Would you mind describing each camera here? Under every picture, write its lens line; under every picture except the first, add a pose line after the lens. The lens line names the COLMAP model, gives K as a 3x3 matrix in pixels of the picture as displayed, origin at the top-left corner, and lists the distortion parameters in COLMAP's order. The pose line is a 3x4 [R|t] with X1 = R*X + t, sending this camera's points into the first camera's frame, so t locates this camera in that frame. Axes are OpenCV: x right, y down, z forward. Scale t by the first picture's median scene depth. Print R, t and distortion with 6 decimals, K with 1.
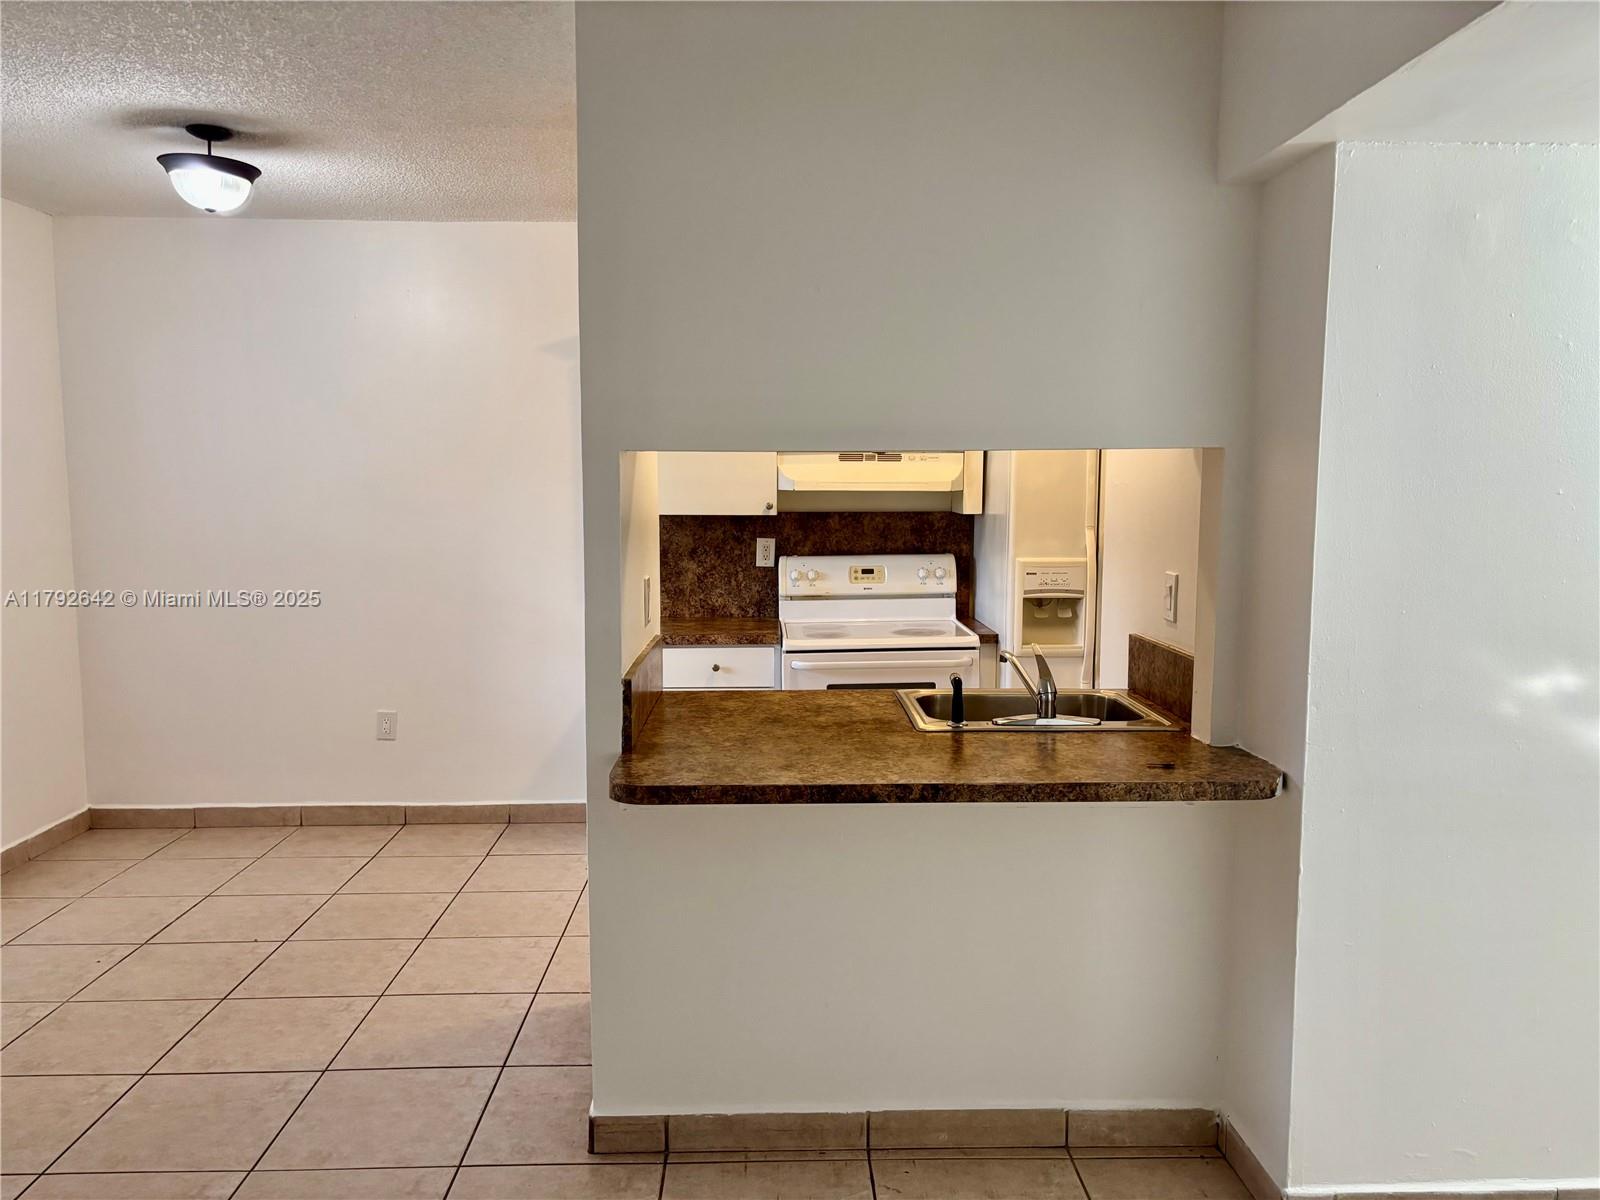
lens RADIAL K [[1209.0, 0, 800.8], [0, 1209.0, 588.2], [0, 0, 1]] dist [0.050743, -0.040456]
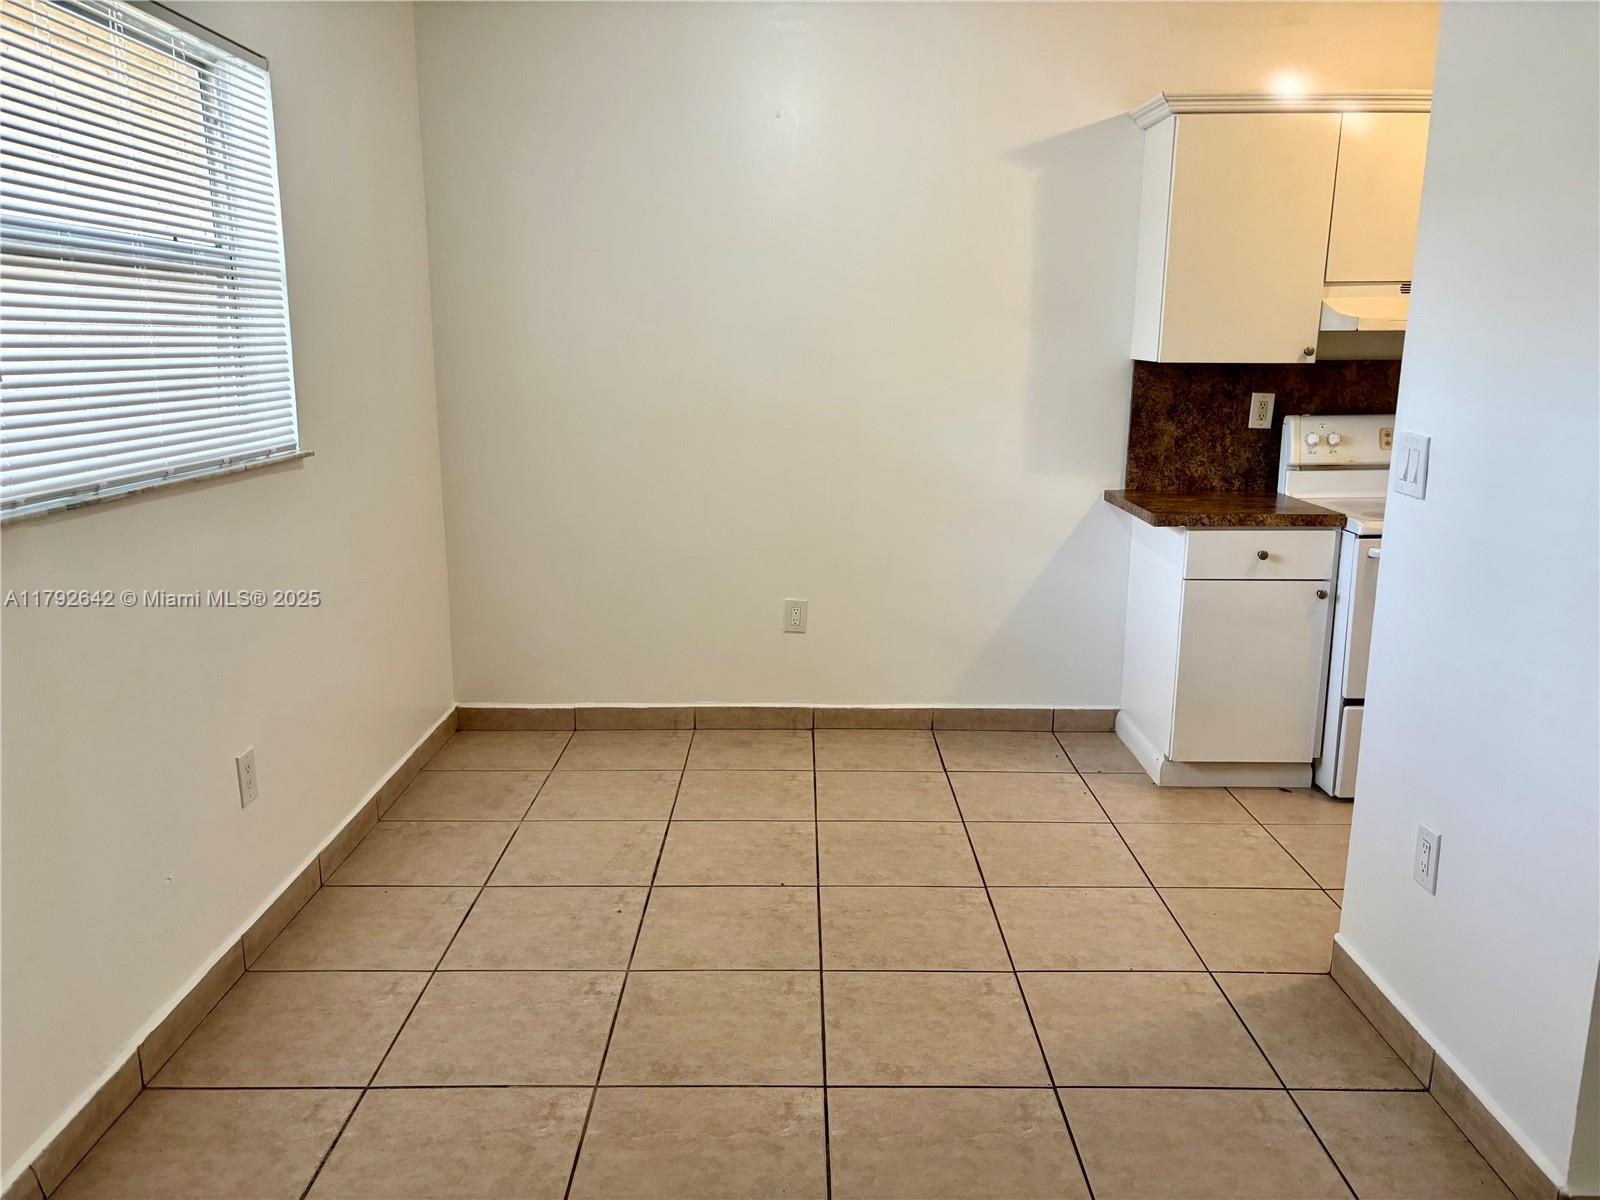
lens RADIAL K [[1209.0, 0, 814.1], [0, 1209.0, 607.0], [0, 0, 1]] dist [0.050743, -0.040456]
pose [[0.999817, 0.007993, -0.017408, -0.315814], [-0.005678, 0.991604, 0.129186, -0.002706], [0.018294, -0.129063, 0.991468, 0.163332]]
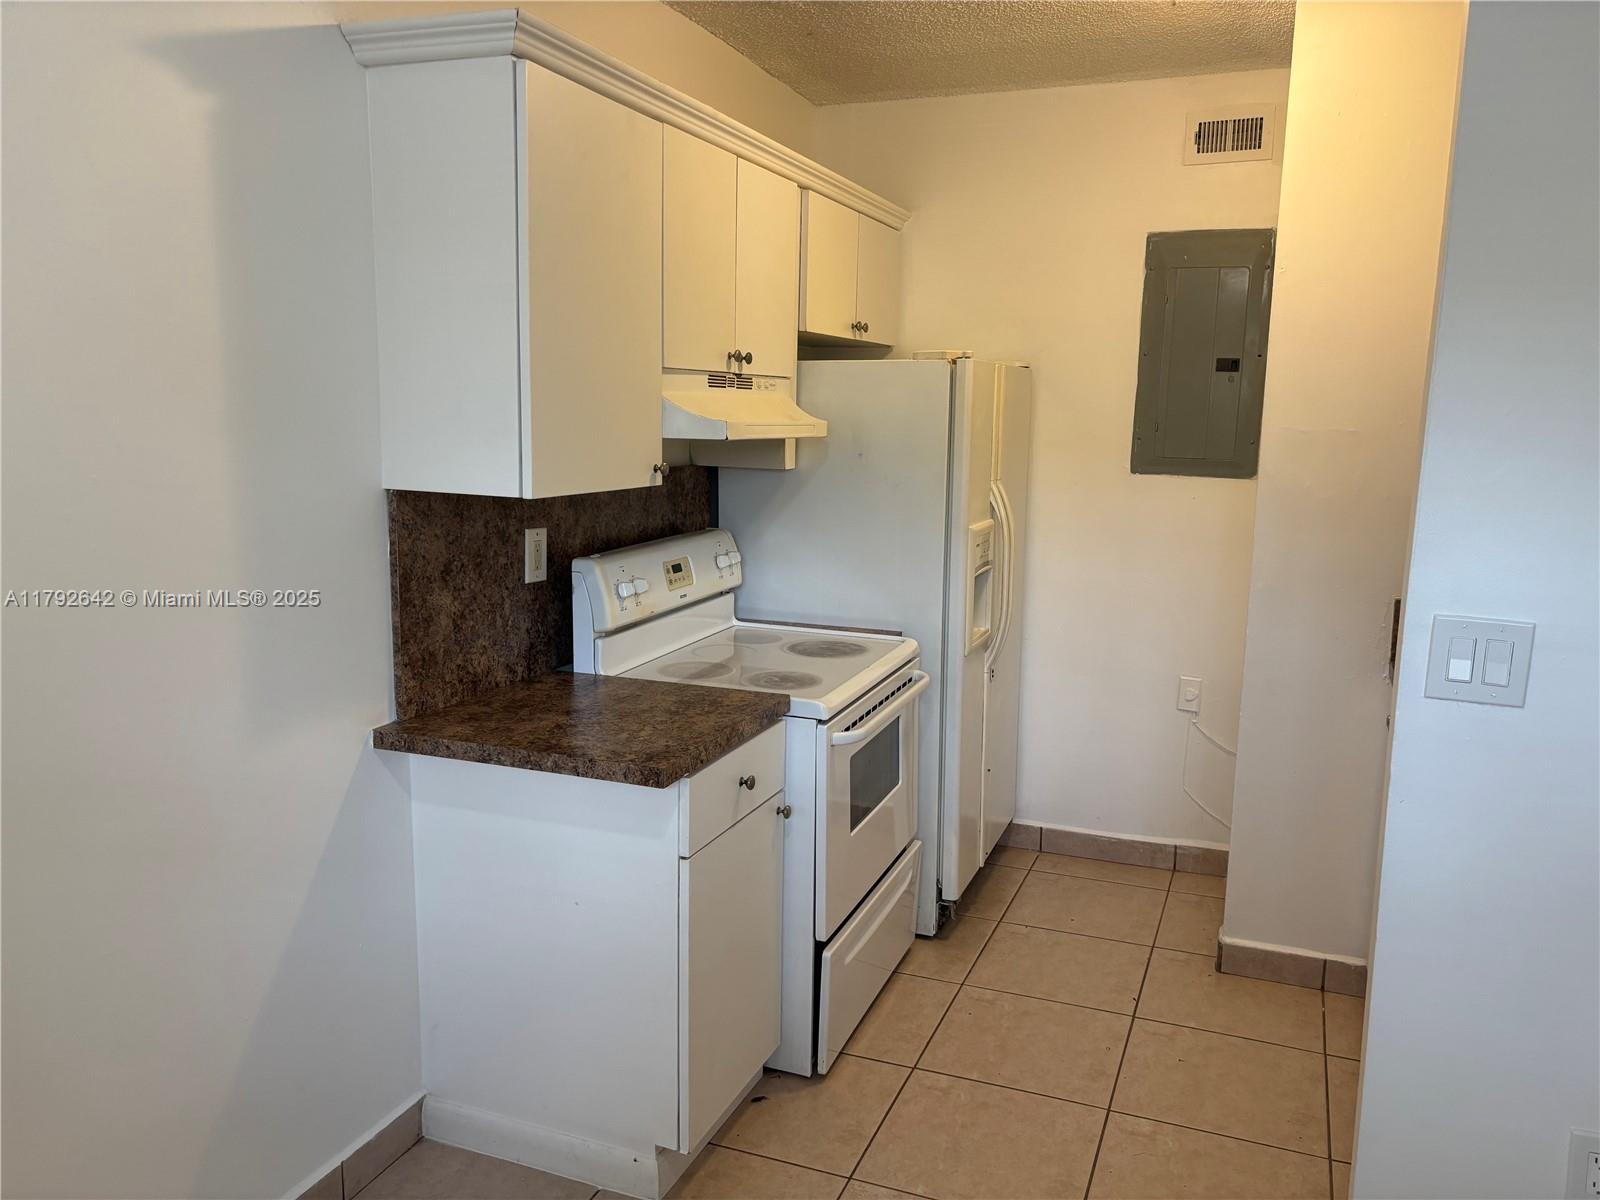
lens RADIAL K [[1209.0, 0, 808.3], [0, 1209.0, 614.5], [0, 0, 1]] dist [0.050743, -0.040456]
pose [[0.386226, -0.152377, 0.909731, -0.470056], [0.066146, 0.988297, 0.137454, -0.069060], [-0.920030, 0.007087, 0.391785, 0.682647]]
